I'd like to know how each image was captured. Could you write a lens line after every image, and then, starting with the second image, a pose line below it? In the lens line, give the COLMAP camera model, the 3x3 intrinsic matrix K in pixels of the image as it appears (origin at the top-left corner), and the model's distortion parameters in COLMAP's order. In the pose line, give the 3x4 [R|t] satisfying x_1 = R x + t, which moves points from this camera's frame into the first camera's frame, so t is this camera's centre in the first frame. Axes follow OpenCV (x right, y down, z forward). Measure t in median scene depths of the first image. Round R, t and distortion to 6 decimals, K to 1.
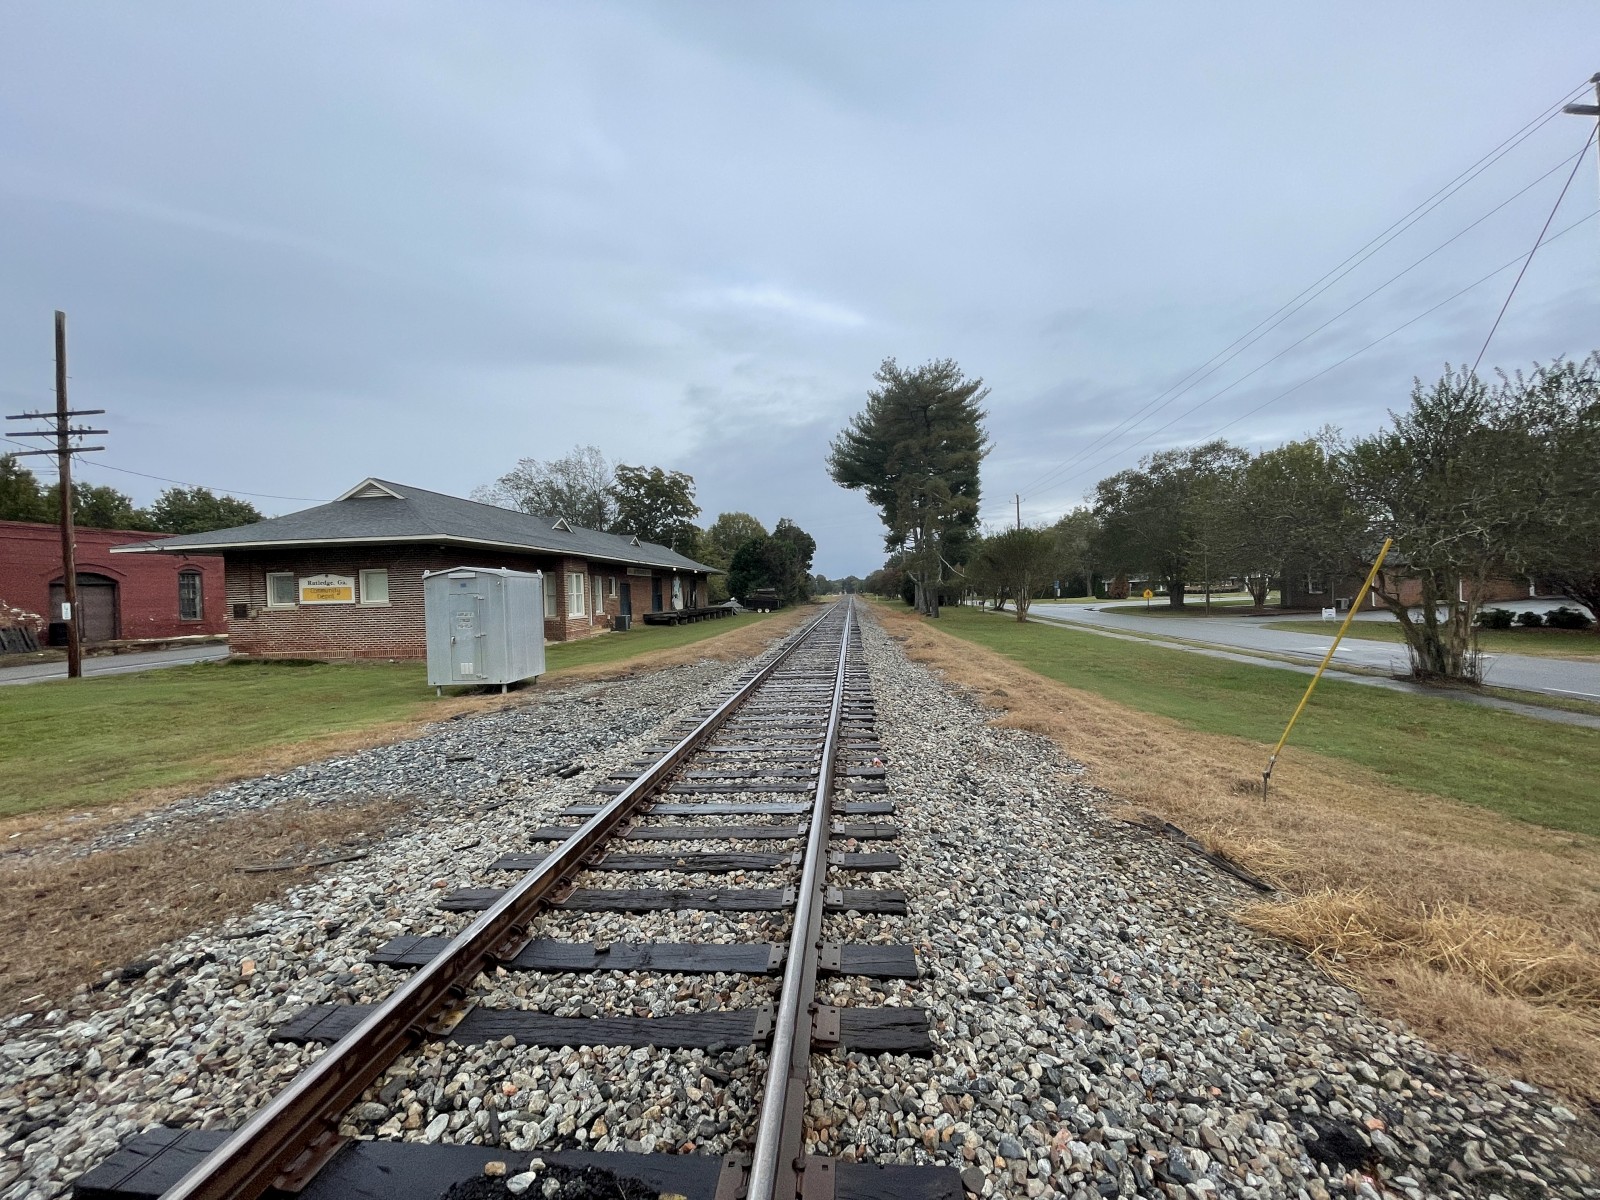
lens RADIAL K [[643.8, 0, 805.1], [0, 643.8, 601.4], [0, 0, 1]] dist [-0.006455, 0.000261]
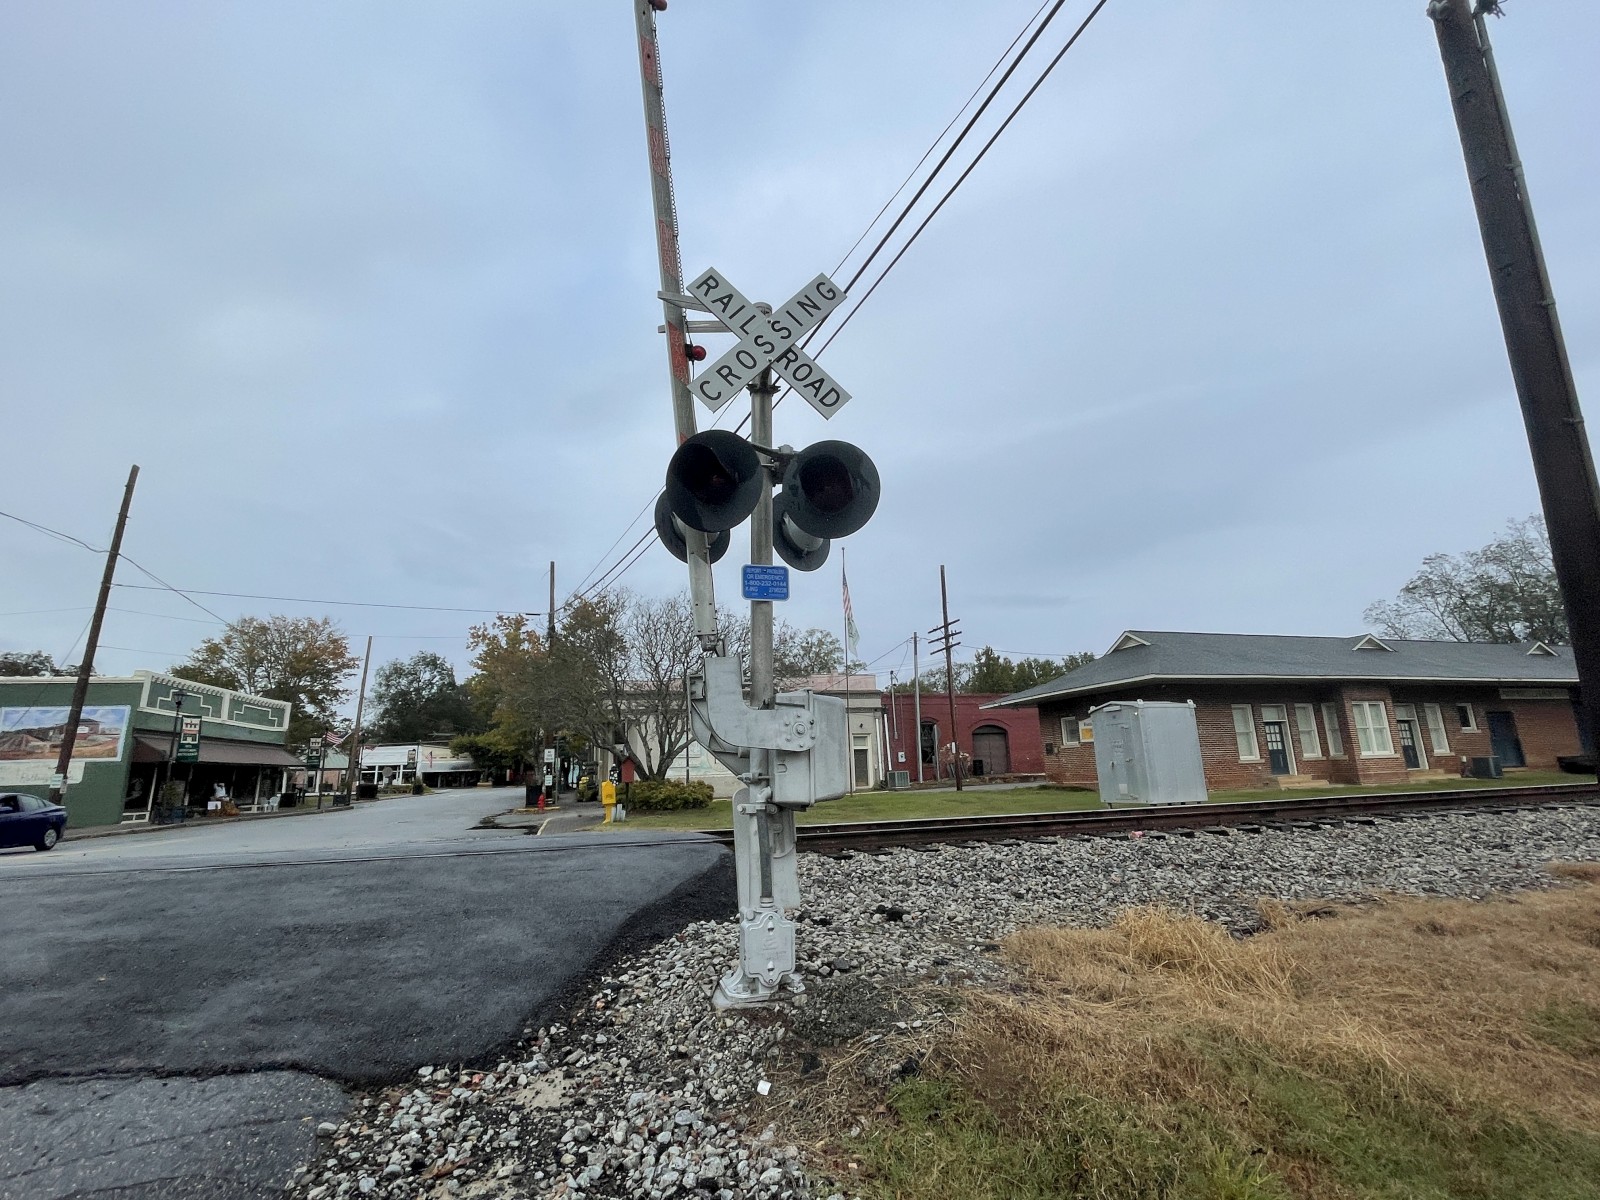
lens RADIAL K [[752.3, 0, 808.0], [0, 752.3, 601.1], [0, 0, 1]] dist [0.001621, -0.001339]
pose [[0.384086, -0.191109, -0.903303, 0.475770], [0.007523, 0.978959, -0.203917, 0.039057], [0.923267, 0.071526, 0.377442, -0.059660]]
